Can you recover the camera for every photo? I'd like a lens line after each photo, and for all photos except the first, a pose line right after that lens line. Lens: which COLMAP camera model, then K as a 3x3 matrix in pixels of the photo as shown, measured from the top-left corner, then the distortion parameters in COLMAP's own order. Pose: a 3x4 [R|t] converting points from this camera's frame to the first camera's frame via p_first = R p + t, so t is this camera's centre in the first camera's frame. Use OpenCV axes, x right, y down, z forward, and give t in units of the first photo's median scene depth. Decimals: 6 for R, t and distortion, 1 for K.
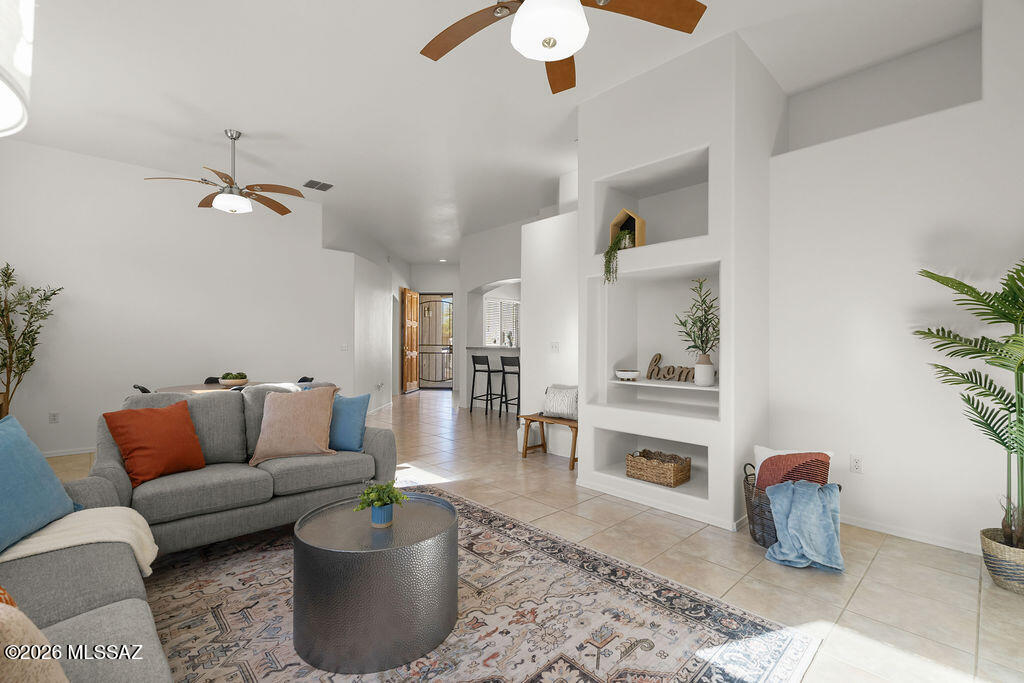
lens RADIAL K [[450.6, 0, 508.9], [0, 450.6, 343.1], [0, 0, 1]] dist [0.000216, 0.000110]
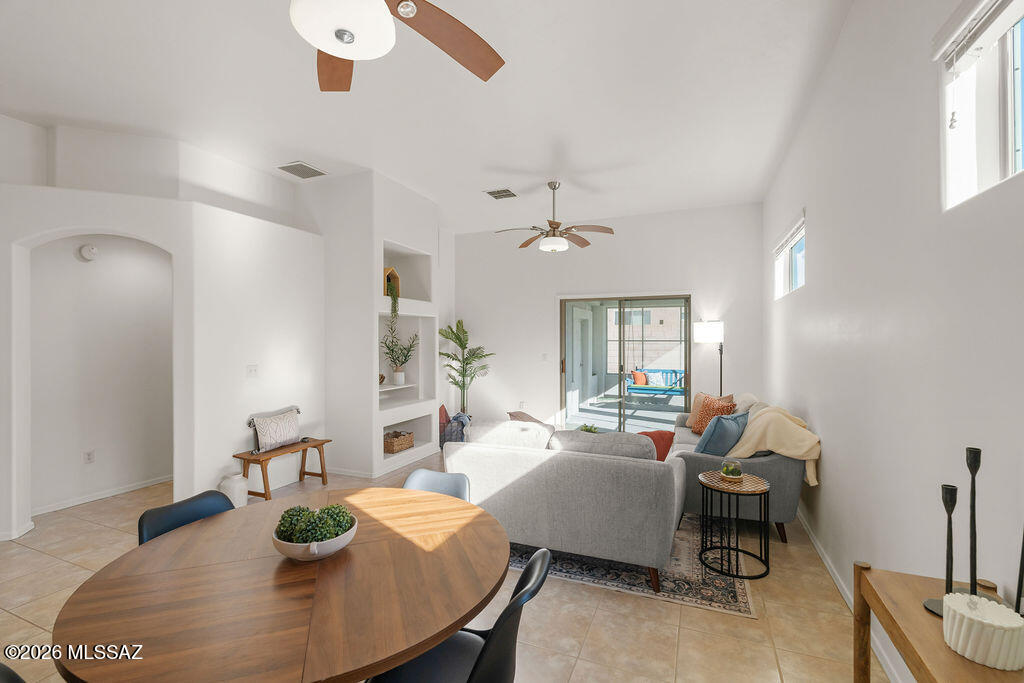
lens RADIAL K [[449.4, 0, 512.0], [0, 449.4, 341.5], [0, 0, 1]] dist [-0.003897, -0.000274]
pose [[-0.413827, -0.006434, 0.910333, -0.997726], [-0.005191, 0.999975, 0.004707, -0.060175], [-0.910341, -0.002777, -0.413850, 1.038365]]
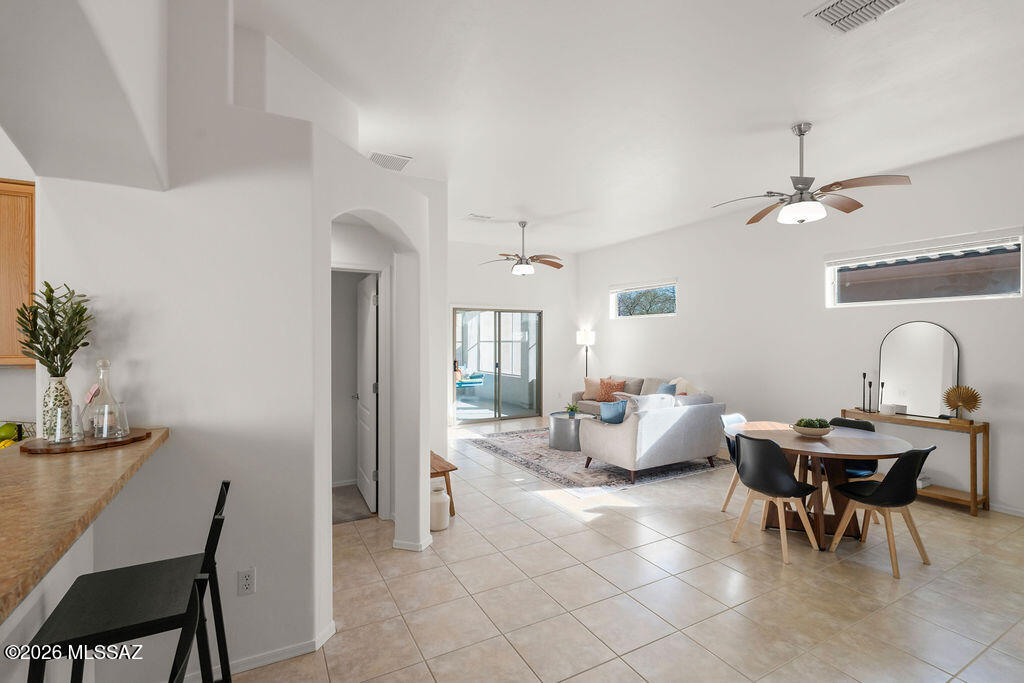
lens RADIAL K [[462.9, 0, 511.6], [0, 462.9, 338.5], [0, 0, 1]] dist [0.001320, -0.000413]
pose [[-0.970586, -0.004987, 0.240704, -0.300482], [-0.005936, 0.999977, -0.003218, -0.072660], [-0.240683, -0.004553, -0.970593, 1.992300]]
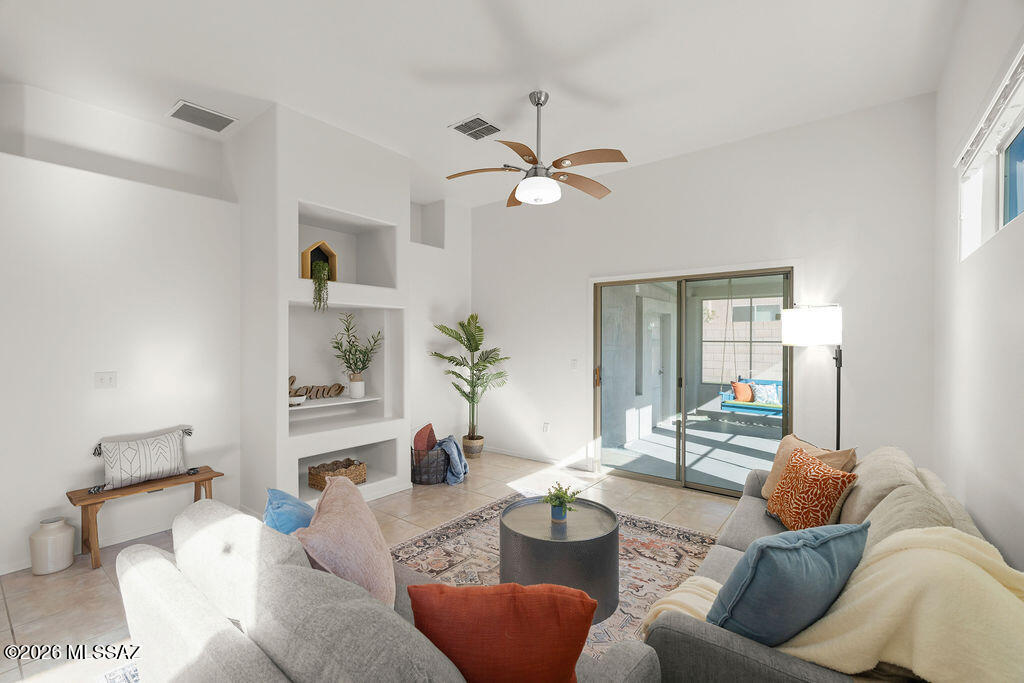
lens RADIAL K [[450.6, 0, 508.9], [0, 450.6, 343.1], [0, 0, 1]] dist [0.000216, 0.000110]
pose [[-0.158720, -0.010987, 0.987263, -0.710479], [-0.007605, 0.999922, 0.009906, -0.060883], [-0.987294, -0.005936, -0.158791, 0.616383]]
